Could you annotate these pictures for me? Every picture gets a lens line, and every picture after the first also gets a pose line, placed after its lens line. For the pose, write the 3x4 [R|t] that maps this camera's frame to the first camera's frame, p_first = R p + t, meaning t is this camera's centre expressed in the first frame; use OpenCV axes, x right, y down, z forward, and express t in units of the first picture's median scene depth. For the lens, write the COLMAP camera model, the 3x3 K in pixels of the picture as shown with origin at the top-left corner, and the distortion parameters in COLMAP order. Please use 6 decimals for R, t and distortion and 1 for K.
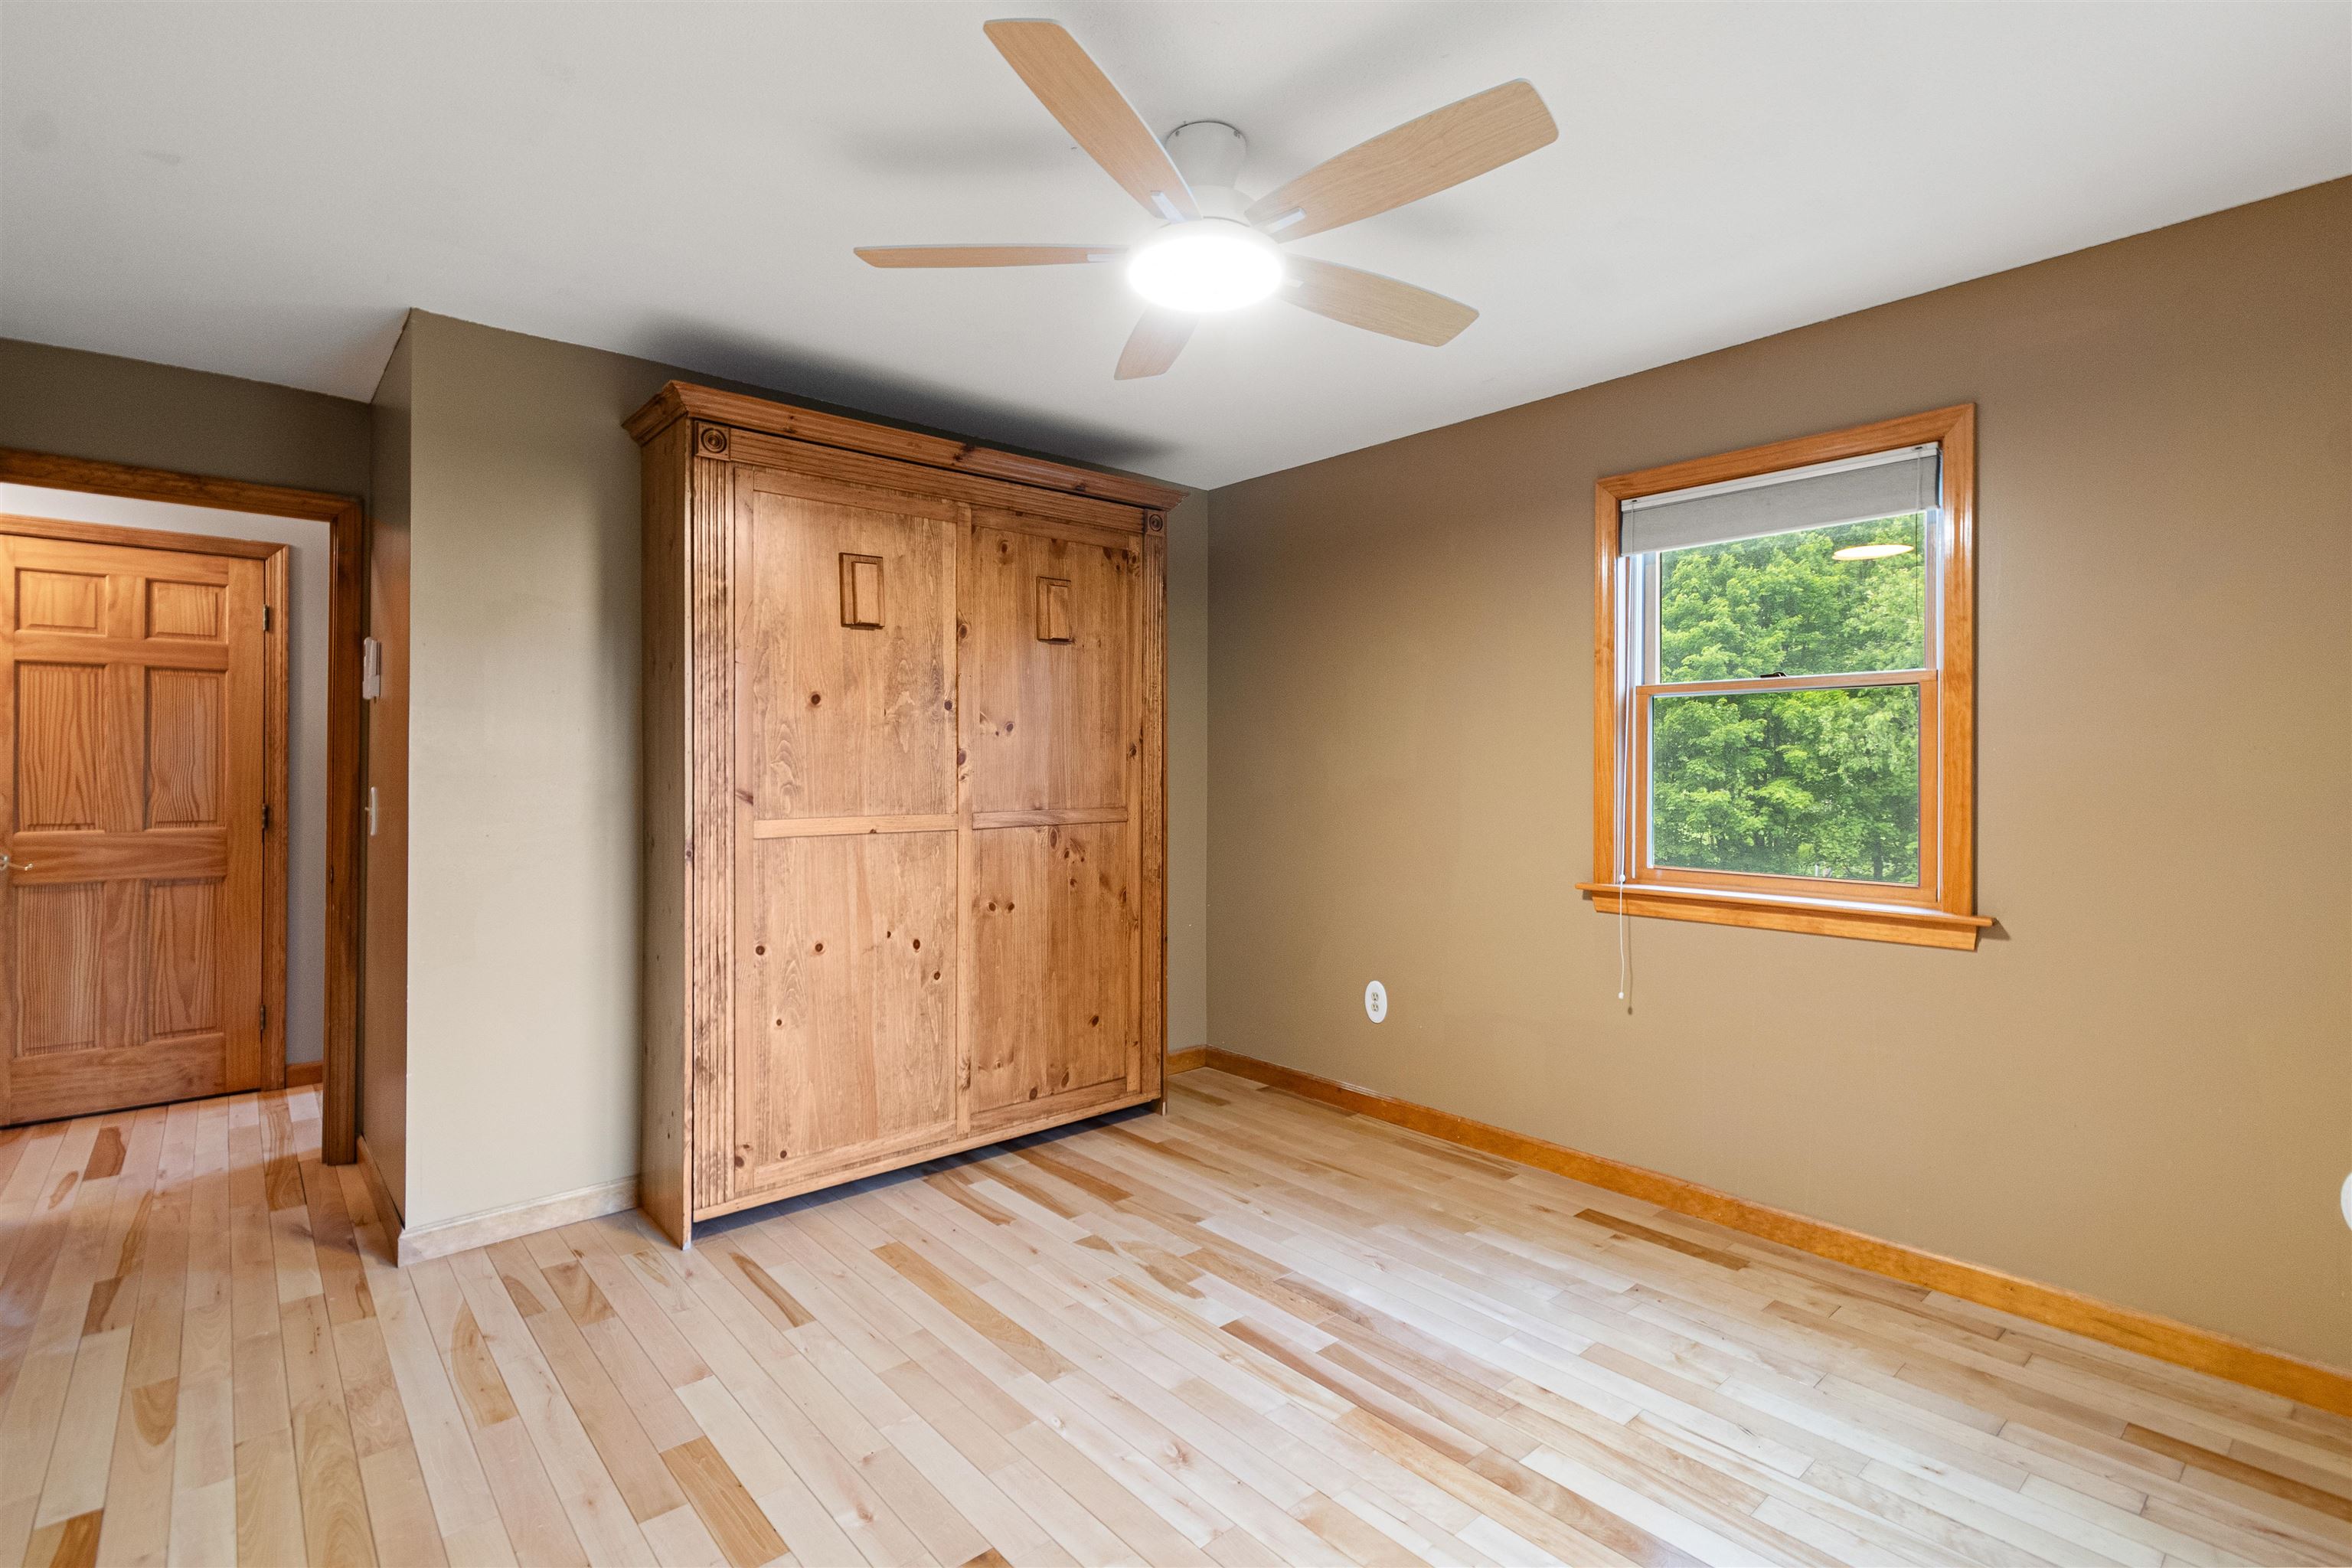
lens RADIAL K [[1093.1, 0, 1193.5], [0, 1093.1, 773.0], [0, 0, 1]] dist [0.002489, 0.000376]
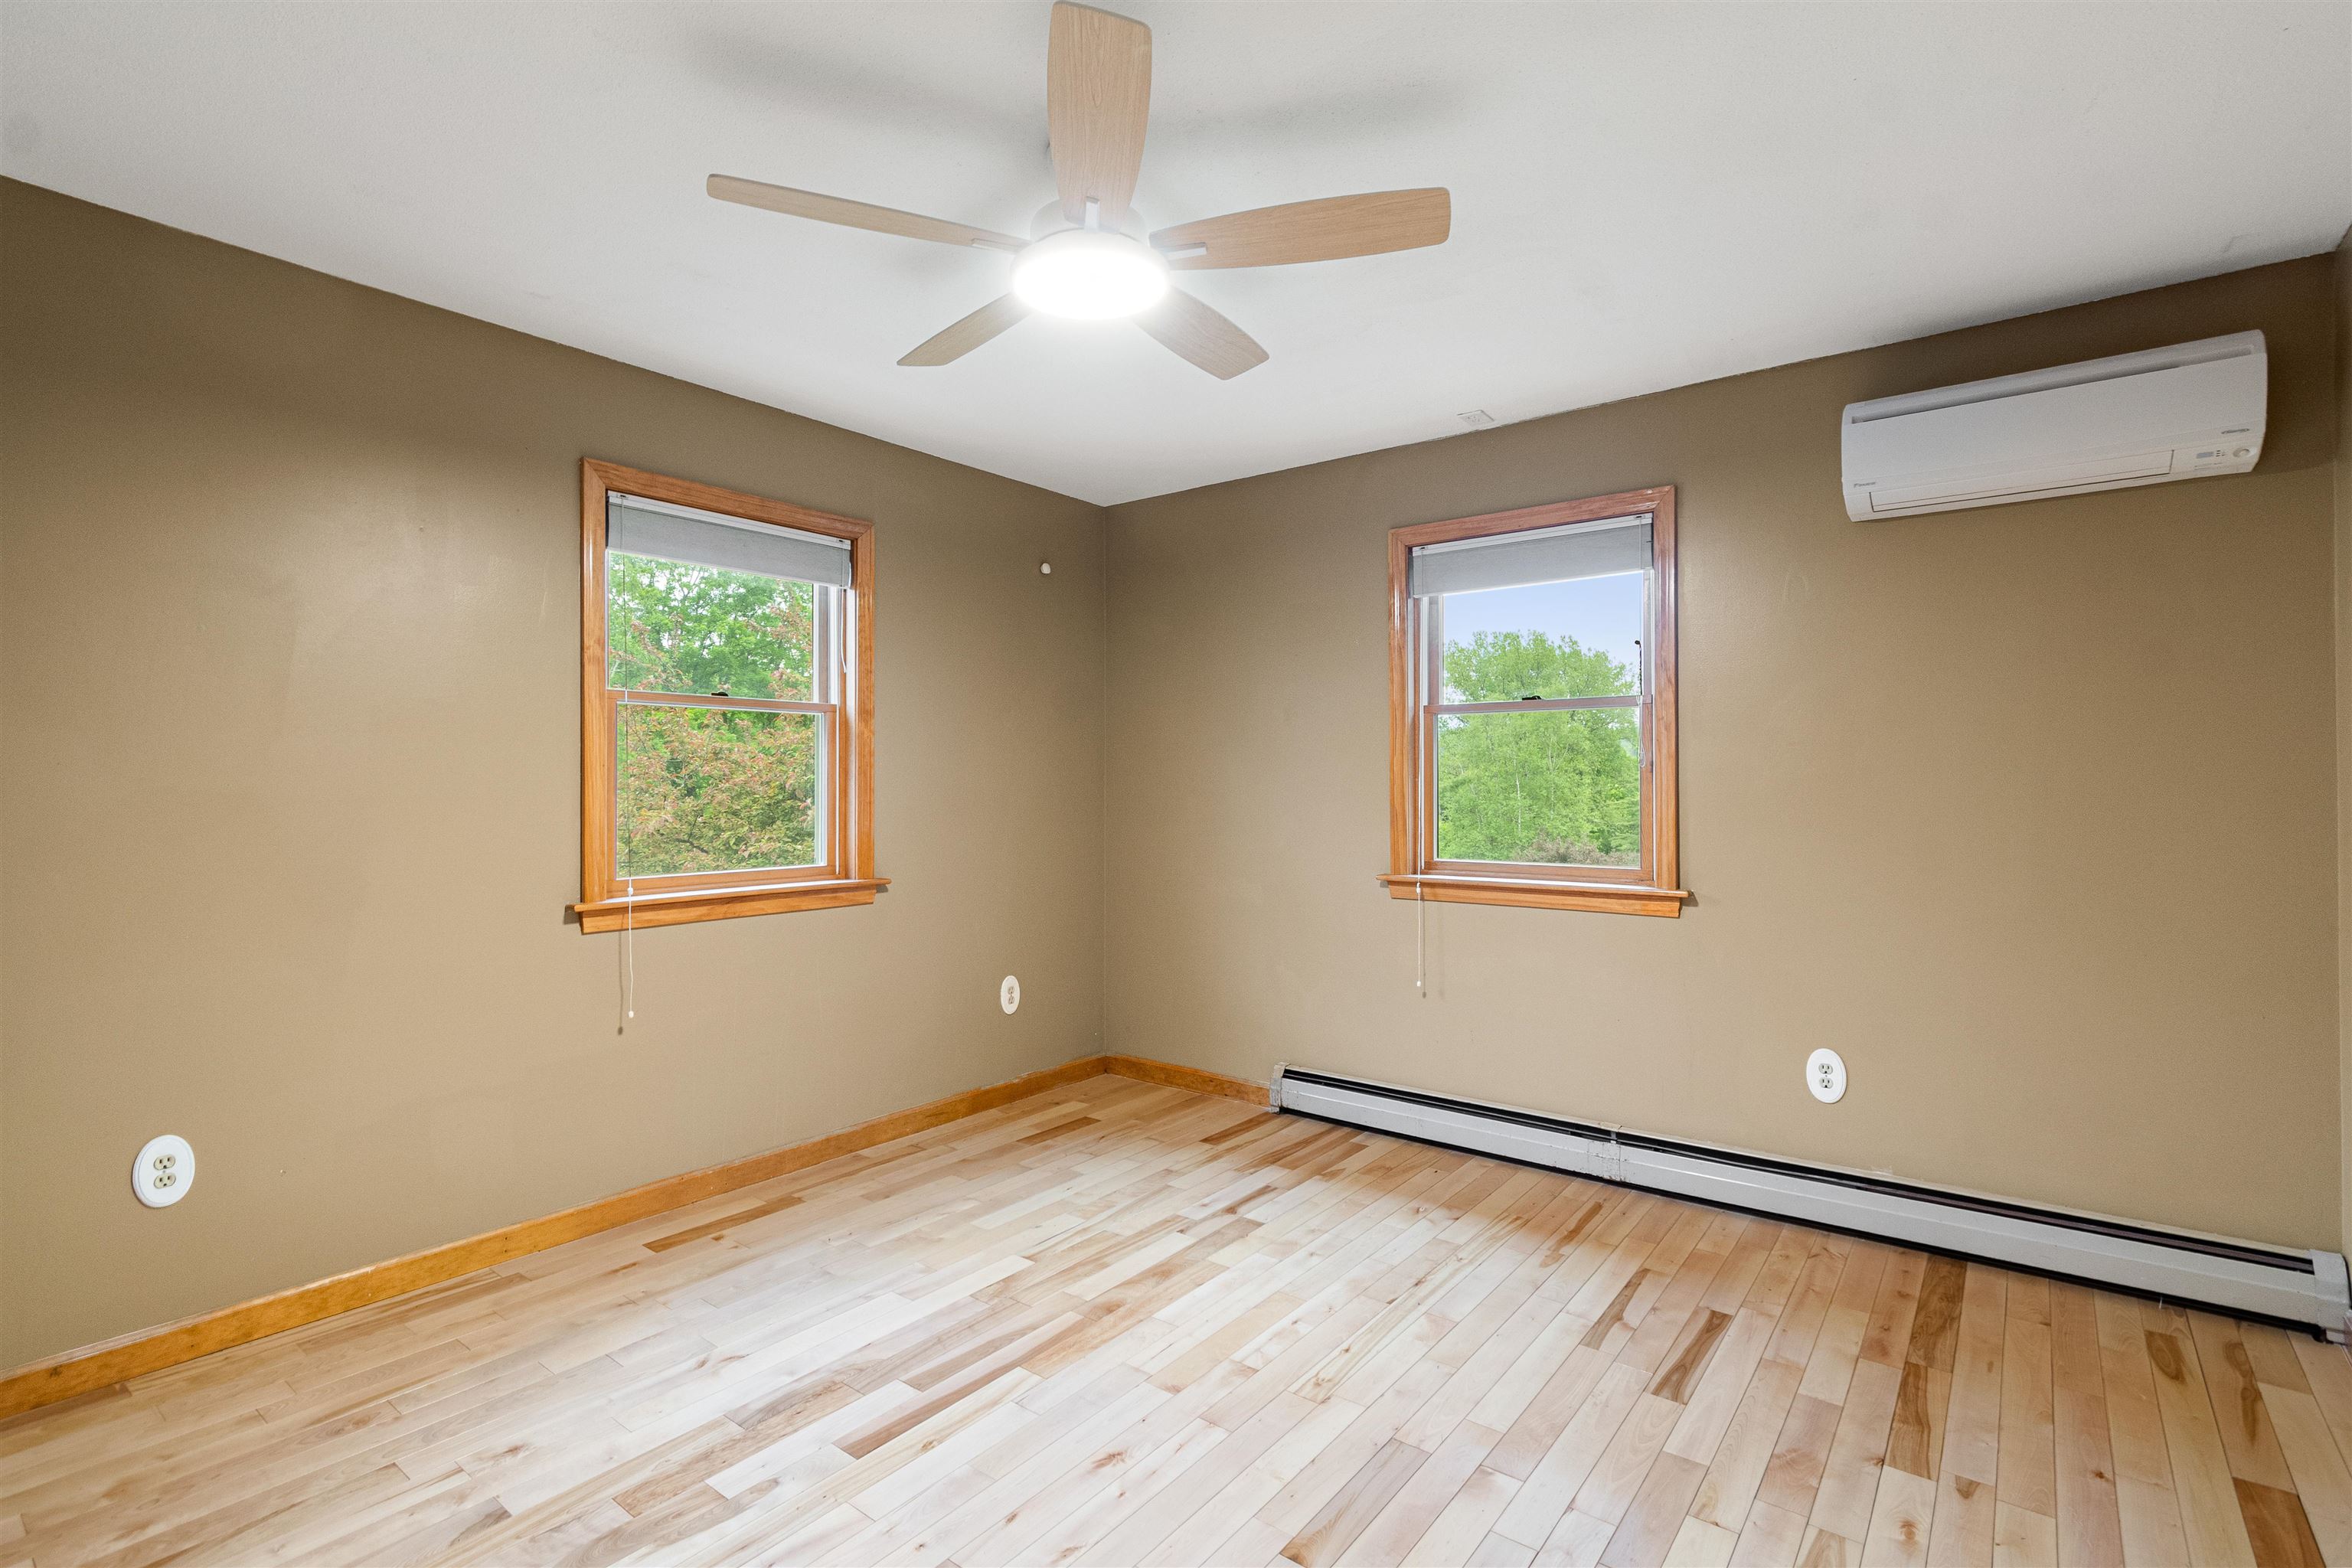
lens RADIAL K [[1093.1, 0, 1193.5], [0, 1093.1, 773.0], [0, 0, 1]] dist [0.002489, 0.000376]
pose [[-0.186798, 0.003005, 0.982394, -0.747609], [0.002757, 0.999993, -0.002534, -0.003127], [-0.982394, 0.002235, -0.186805, 0.816561]]
